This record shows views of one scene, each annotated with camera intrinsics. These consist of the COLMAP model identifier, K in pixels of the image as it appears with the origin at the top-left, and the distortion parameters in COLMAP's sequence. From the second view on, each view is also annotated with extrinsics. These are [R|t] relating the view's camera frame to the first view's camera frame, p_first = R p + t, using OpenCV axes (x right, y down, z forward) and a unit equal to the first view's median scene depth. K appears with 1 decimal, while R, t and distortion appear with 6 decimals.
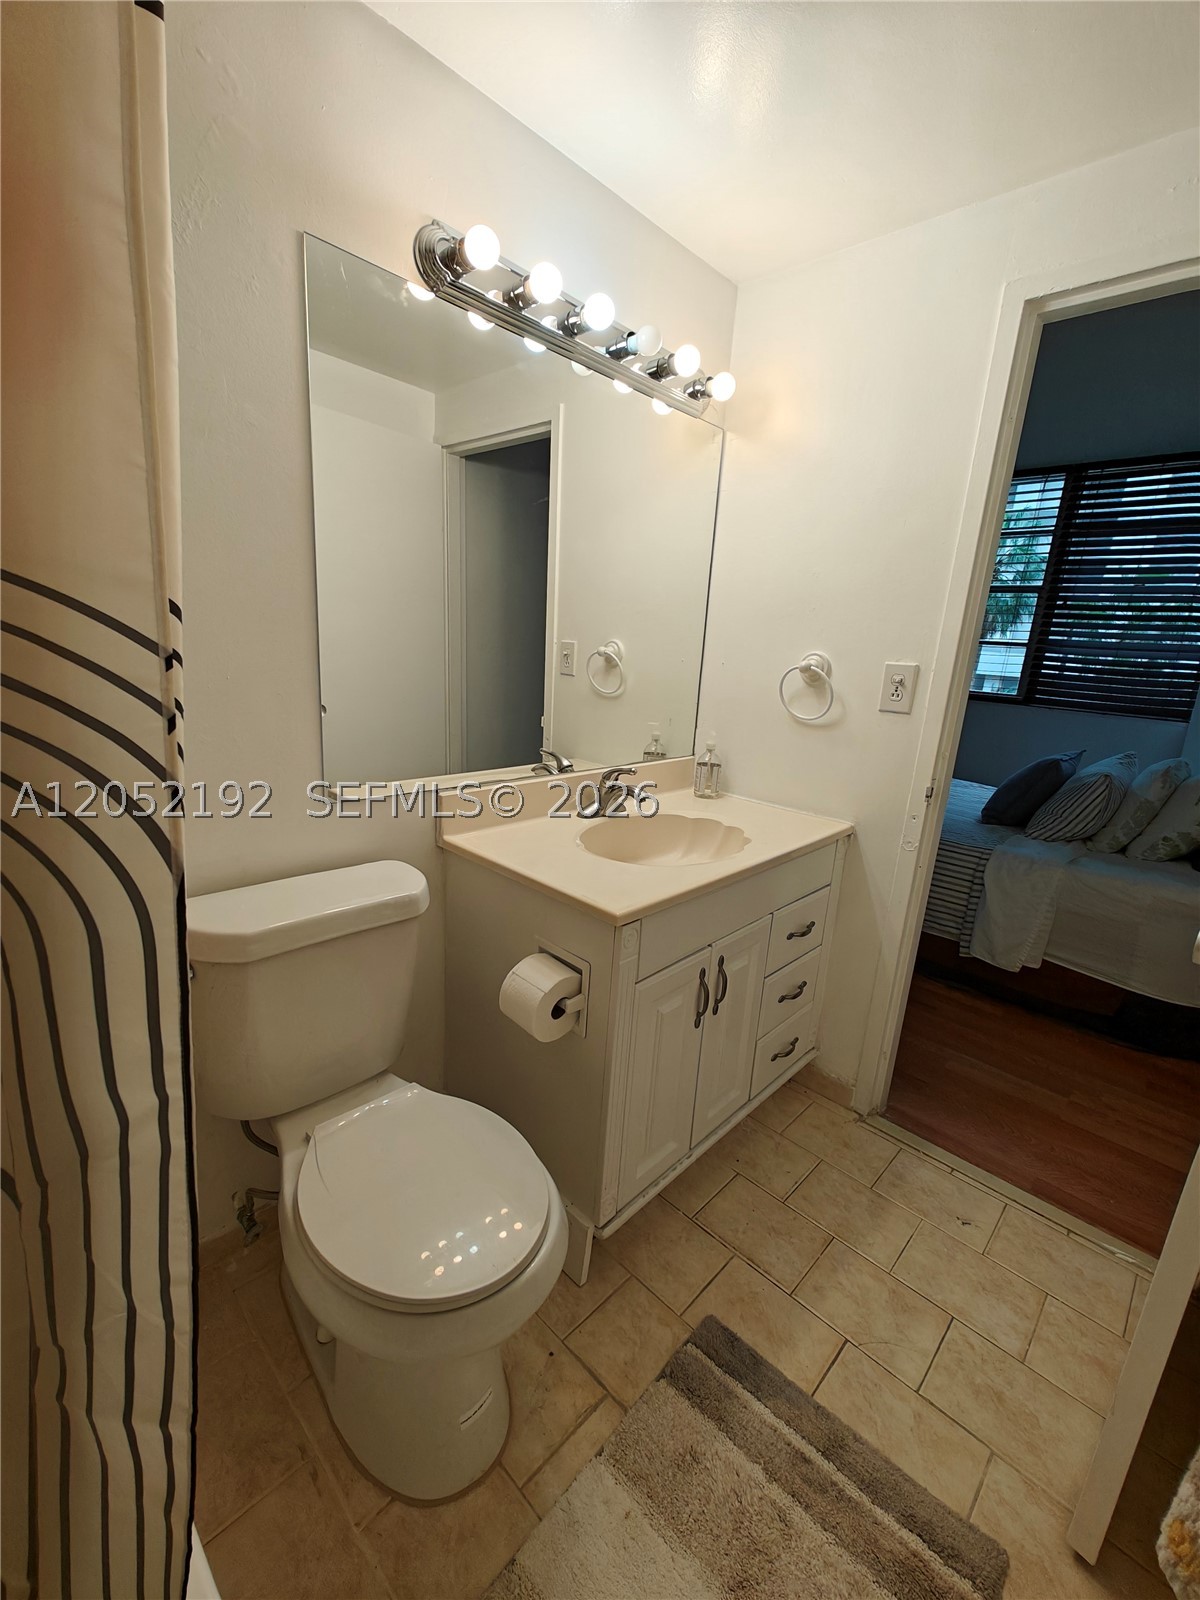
lens RADIAL K [[666.8, 0, 600.5], [0, 666.8, 796.3], [0, 0, 1]] dist [-0.002745, 0.001257]
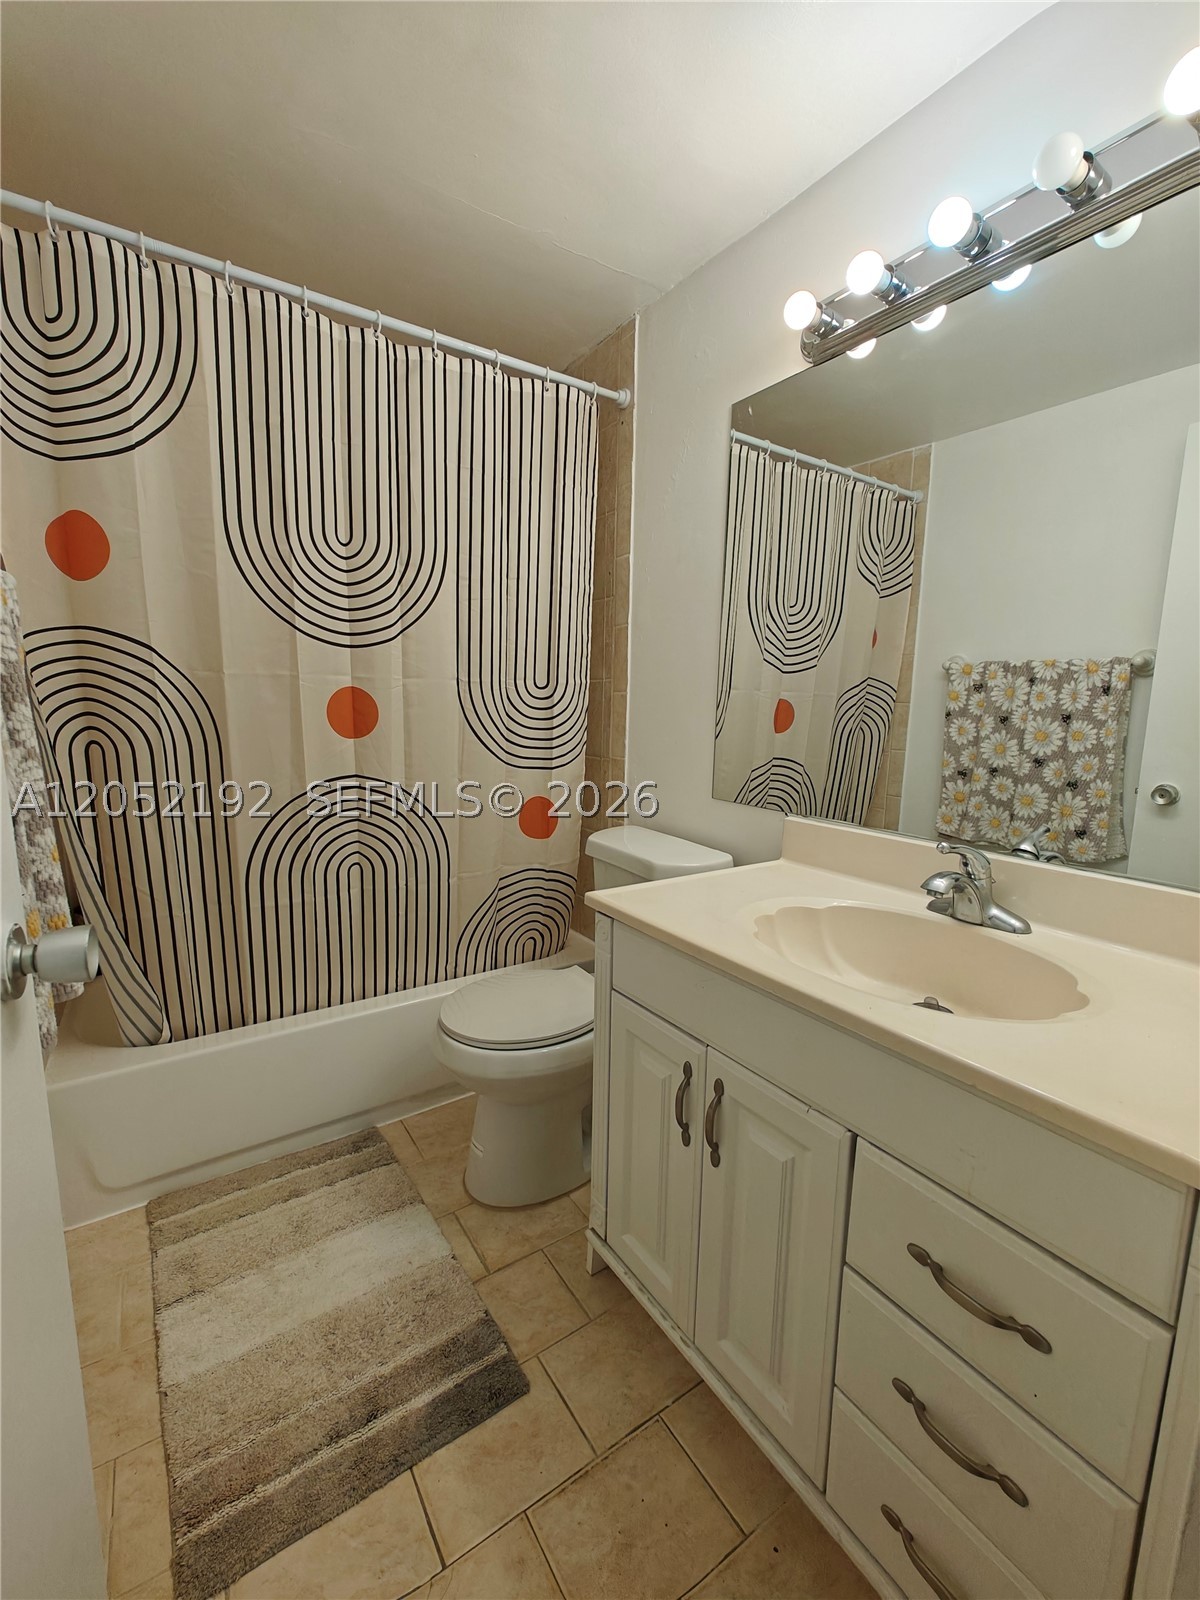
lens RADIAL K [[666.8, 0, 601.9], [0, 666.8, 803.8], [0, 0, 1]] dist [-0.002745, 0.001257]
pose [[-0.201849, 0.081242, -0.976041, 0.913585], [-0.261592, 0.955879, 0.133662, -0.096140], [0.943836, 0.282304, -0.171691, 0.996686]]
